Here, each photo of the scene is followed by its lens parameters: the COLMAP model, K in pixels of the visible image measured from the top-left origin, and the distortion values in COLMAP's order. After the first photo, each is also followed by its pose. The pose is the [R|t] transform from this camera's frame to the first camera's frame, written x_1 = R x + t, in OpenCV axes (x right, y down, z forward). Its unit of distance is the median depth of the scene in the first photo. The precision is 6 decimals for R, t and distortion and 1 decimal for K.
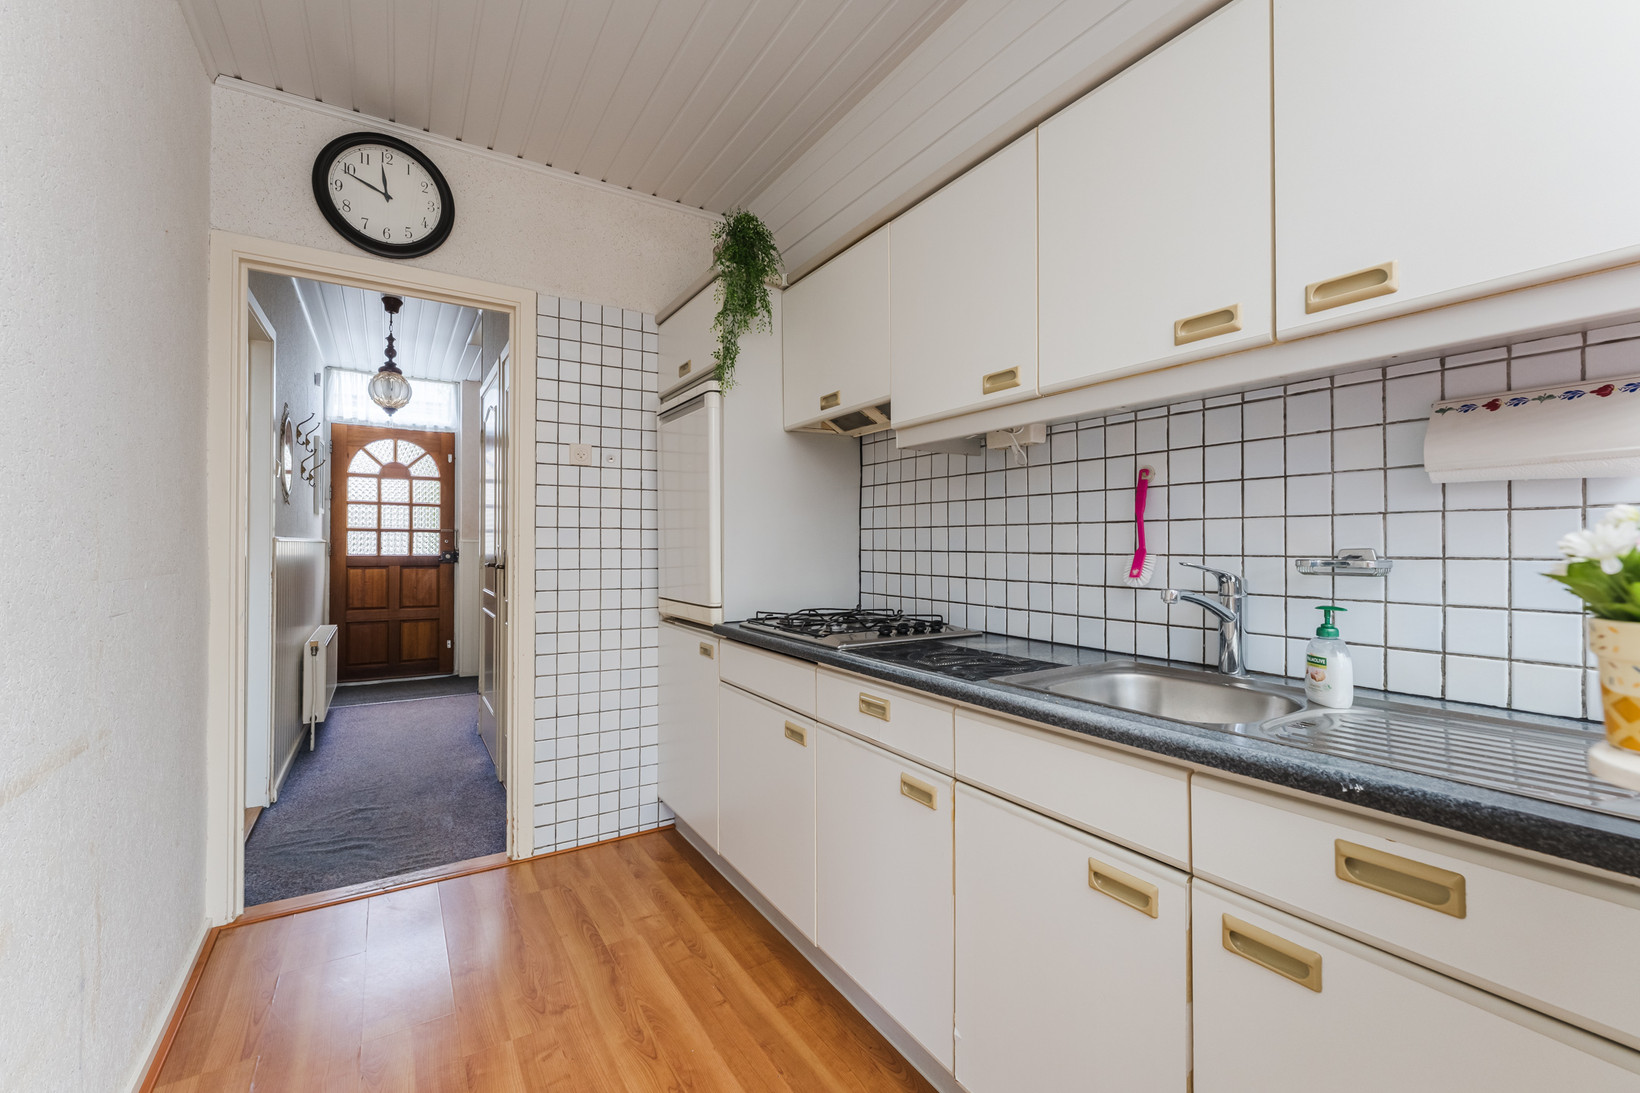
lens RADIAL K [[677.8, 0, 811.2], [0, 677.8, 539.4], [0, 0, 1]] dist [-0.000237, -0.001060]
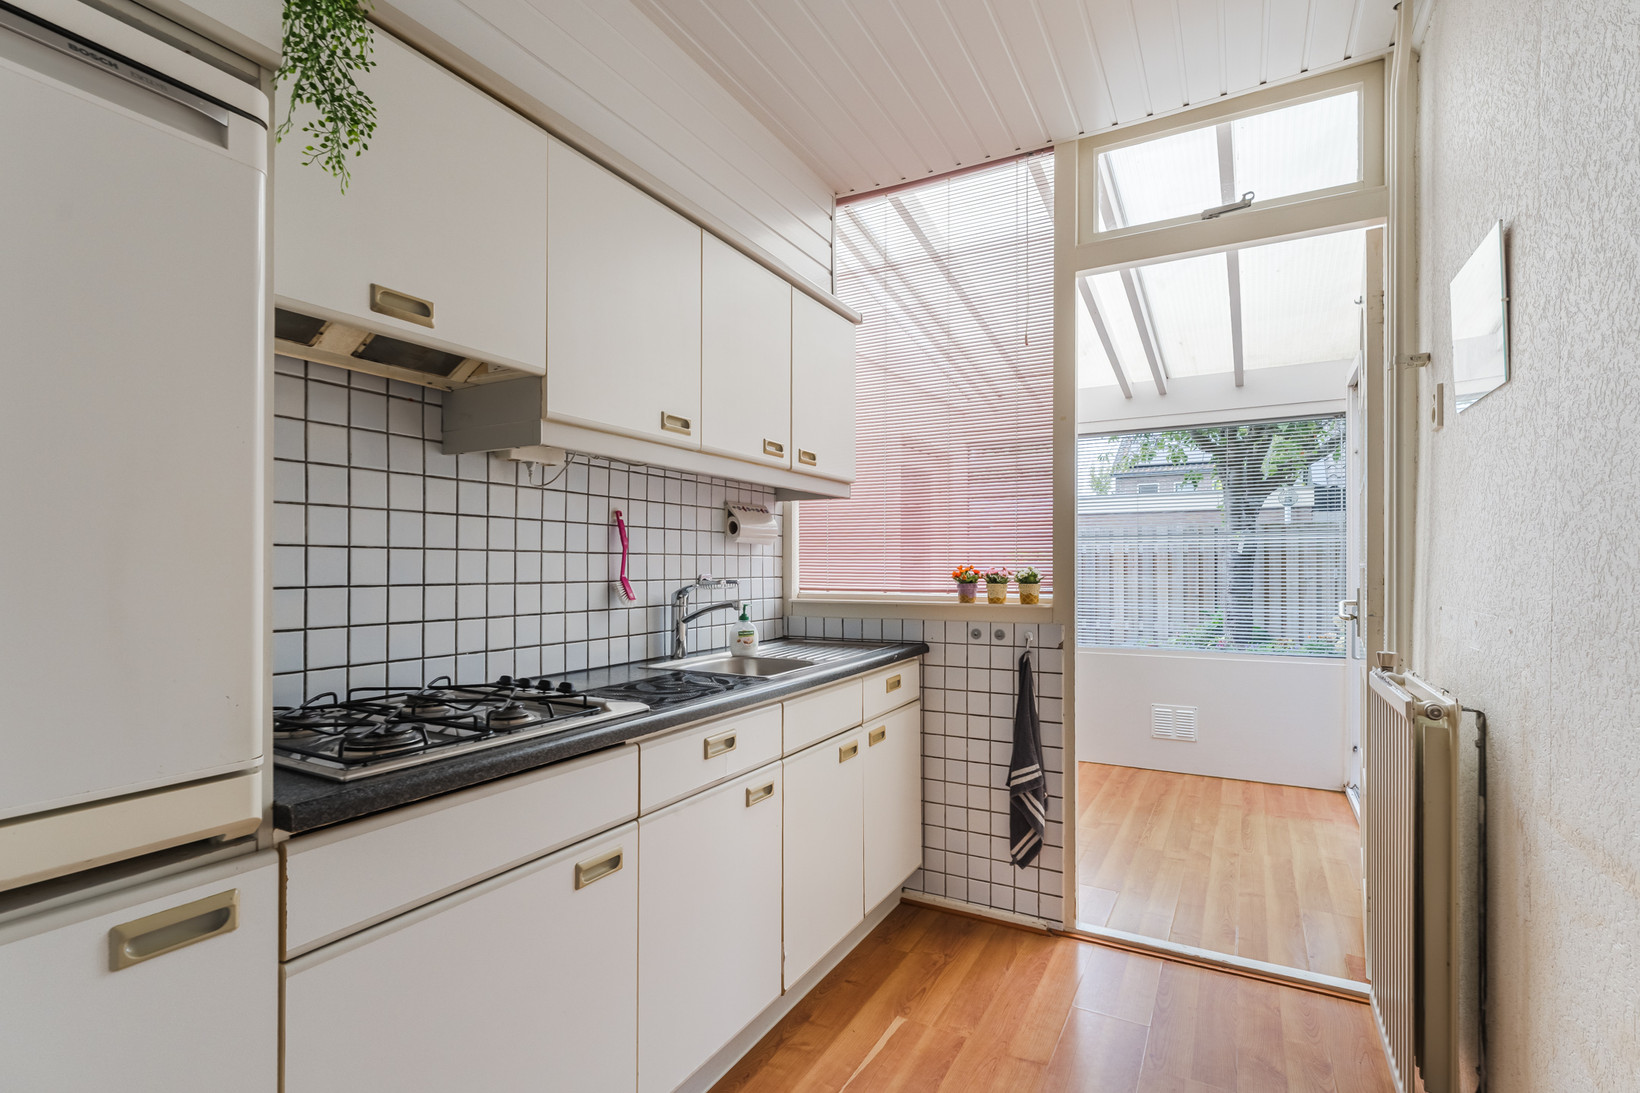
lens RADIAL K [[755.8, 0, 811.2], [0, 755.8, 572.4], [0, 0, 1]] dist [0.001018, 0.000177]
pose [[-0.475267, -0.005416, 0.879825, -0.863062], [-0.005867, 0.999978, 0.002987, 0.000806], [-0.879822, -0.003742, -0.475288, 1.331663]]
